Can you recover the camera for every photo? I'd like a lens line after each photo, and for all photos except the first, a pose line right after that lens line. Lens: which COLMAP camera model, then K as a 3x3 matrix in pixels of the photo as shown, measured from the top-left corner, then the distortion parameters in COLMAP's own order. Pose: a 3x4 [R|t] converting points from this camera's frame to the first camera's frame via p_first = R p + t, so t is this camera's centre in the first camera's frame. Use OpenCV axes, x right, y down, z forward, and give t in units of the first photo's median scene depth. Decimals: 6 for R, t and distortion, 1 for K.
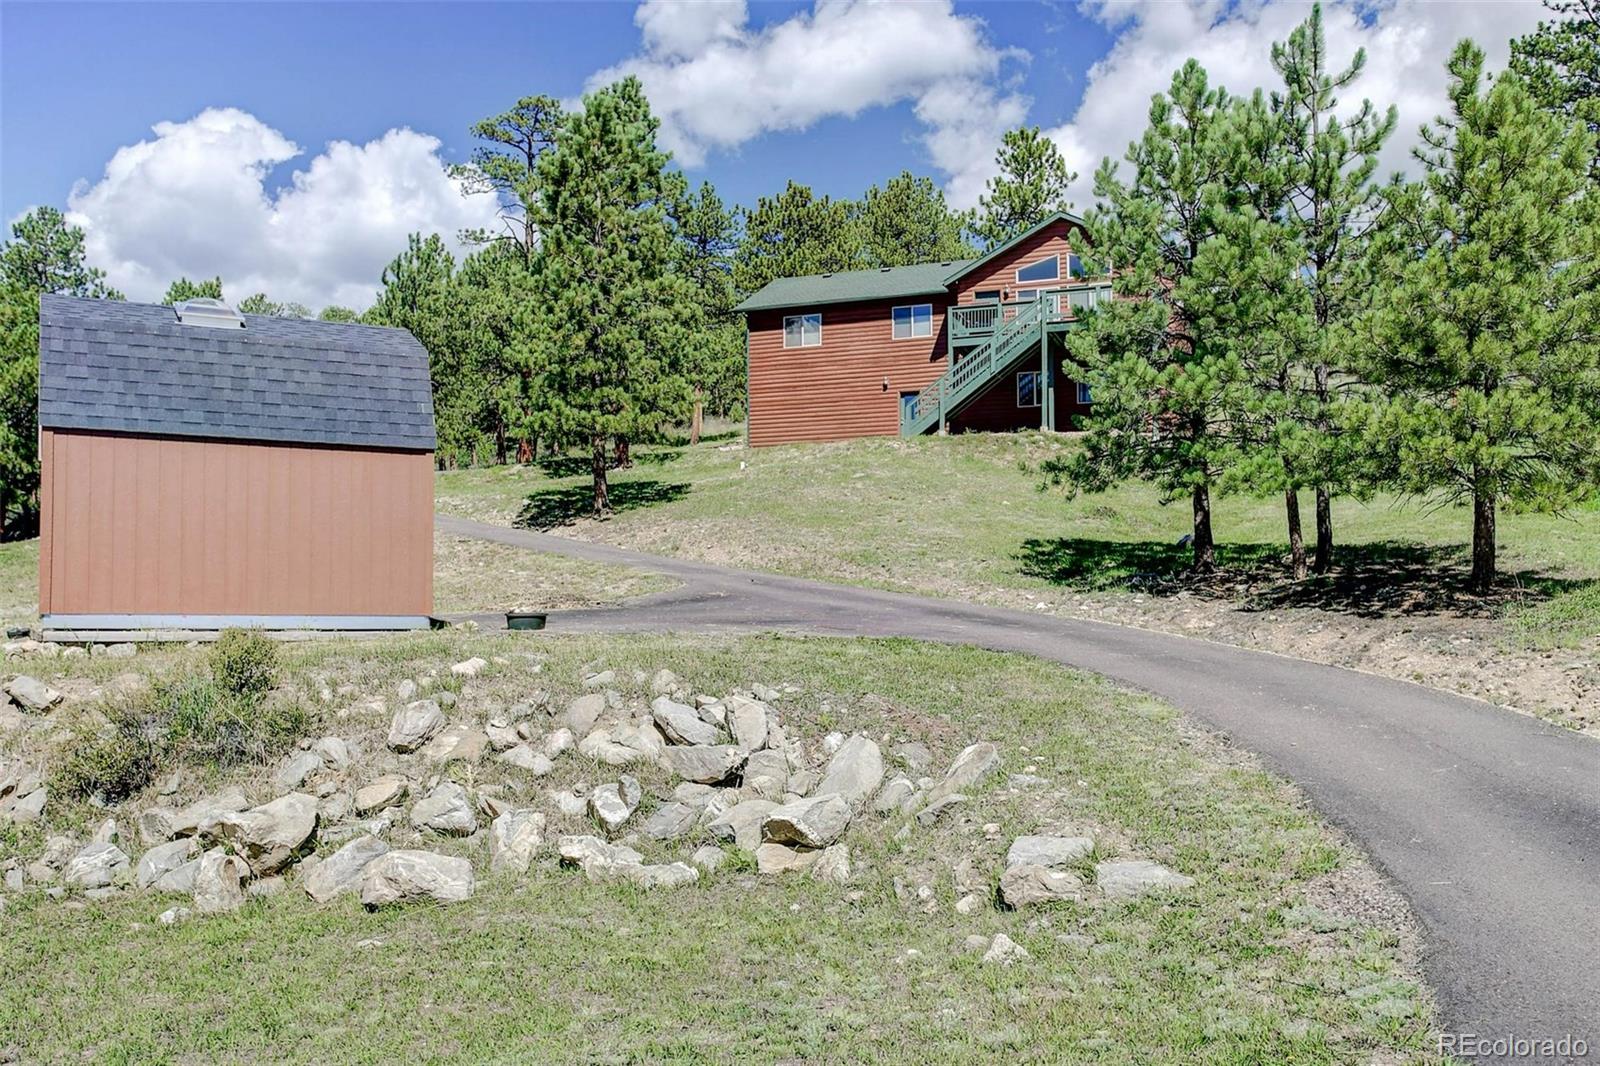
lens RADIAL K [[1503.3, 0, 800.0], [0, 1503.3, 511.0], [0, 0, 1]] dist [0.006967, 0.011698]
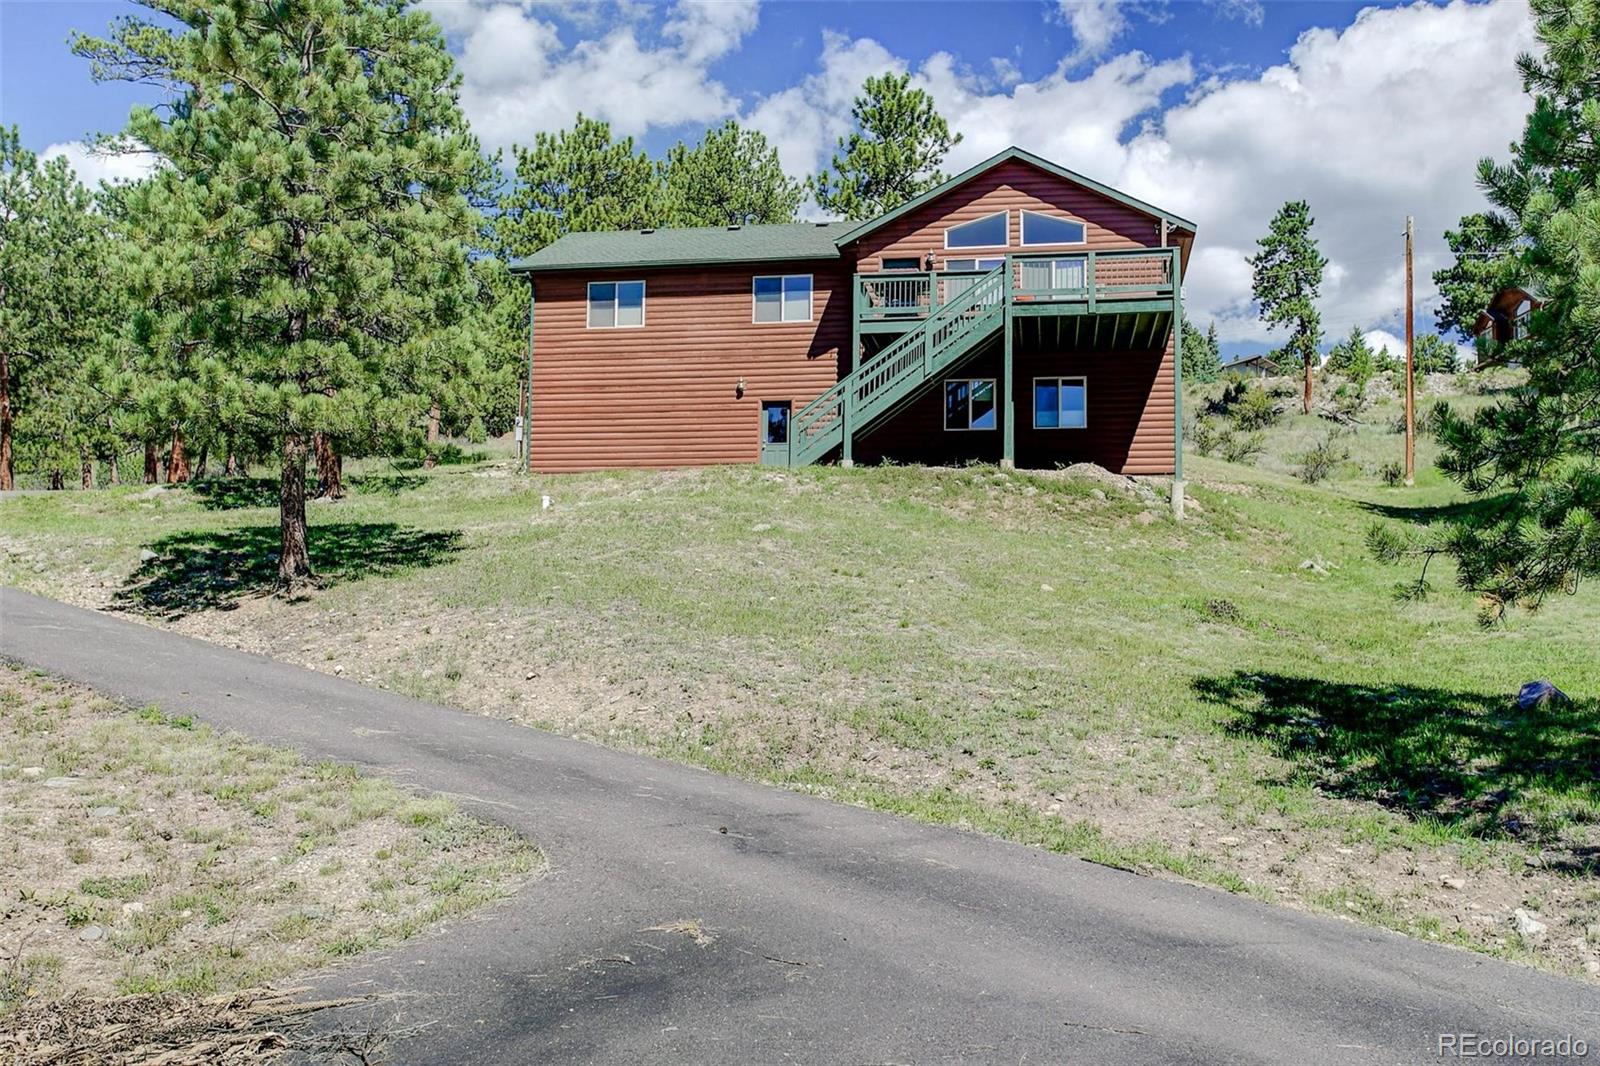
lens RADIAL K [[1503.3, 0, 800.0], [0, 1503.3, 511.0], [0, 0, 1]] dist [0.006967, 0.011698]
pose [[0.980522, 0.037489, 0.192798, -0.053497], [-0.032513, 0.999053, -0.028910, -0.012853], [-0.193699, 0.022078, 0.980812, 0.397107]]
